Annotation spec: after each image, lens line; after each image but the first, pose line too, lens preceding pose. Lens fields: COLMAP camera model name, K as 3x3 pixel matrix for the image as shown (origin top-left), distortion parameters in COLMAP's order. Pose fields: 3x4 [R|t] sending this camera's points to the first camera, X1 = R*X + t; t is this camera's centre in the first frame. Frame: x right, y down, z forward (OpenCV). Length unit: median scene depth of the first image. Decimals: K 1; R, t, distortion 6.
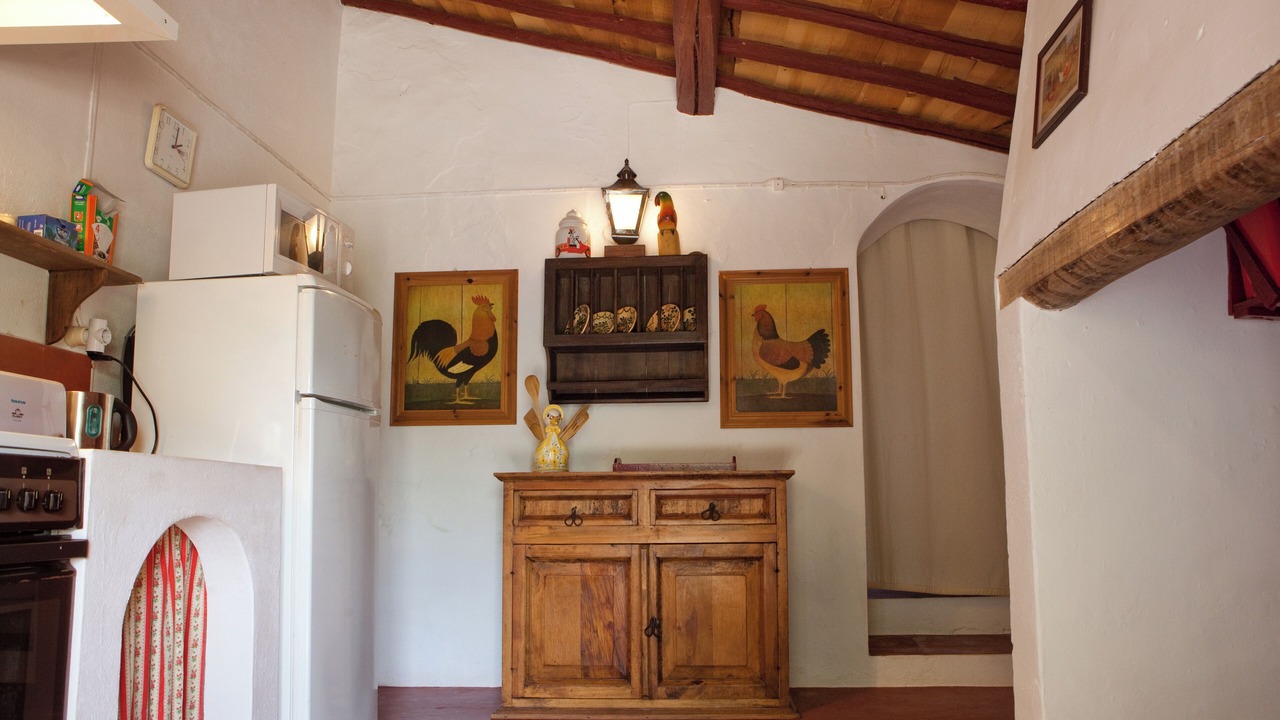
lens RADIAL K [[1022.2, 0, 640.0], [0, 1022.2, 360.0], [0, 0, 1]] dist [-0.041259, -0.000518]
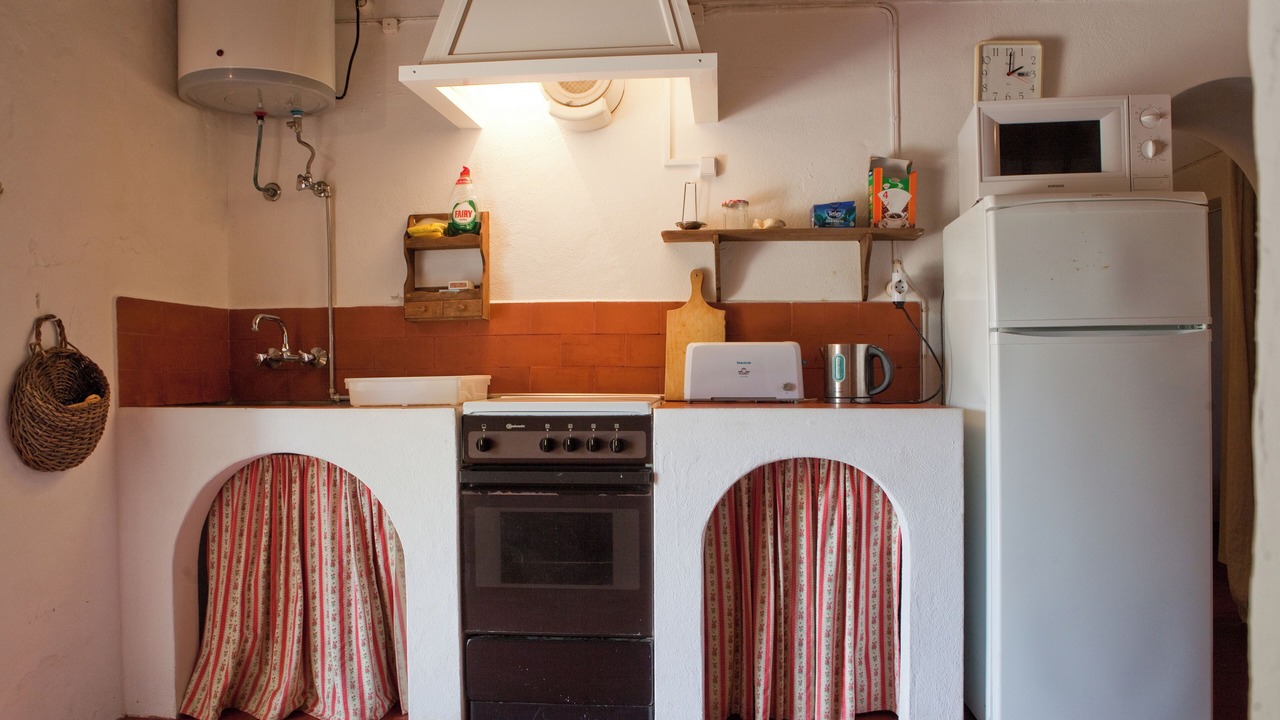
lens RADIAL K [[1022.2, 0, 640.0], [0, 1022.2, 360.0], [0, 0, 1]] dist [-0.041259, -0.000518]
pose [[-0.049639, -0.028824, -0.998351, 0.595861], [0.137621, 0.989851, -0.035421, 0.052603], [0.989240, -0.139152, -0.045169, 0.763775]]
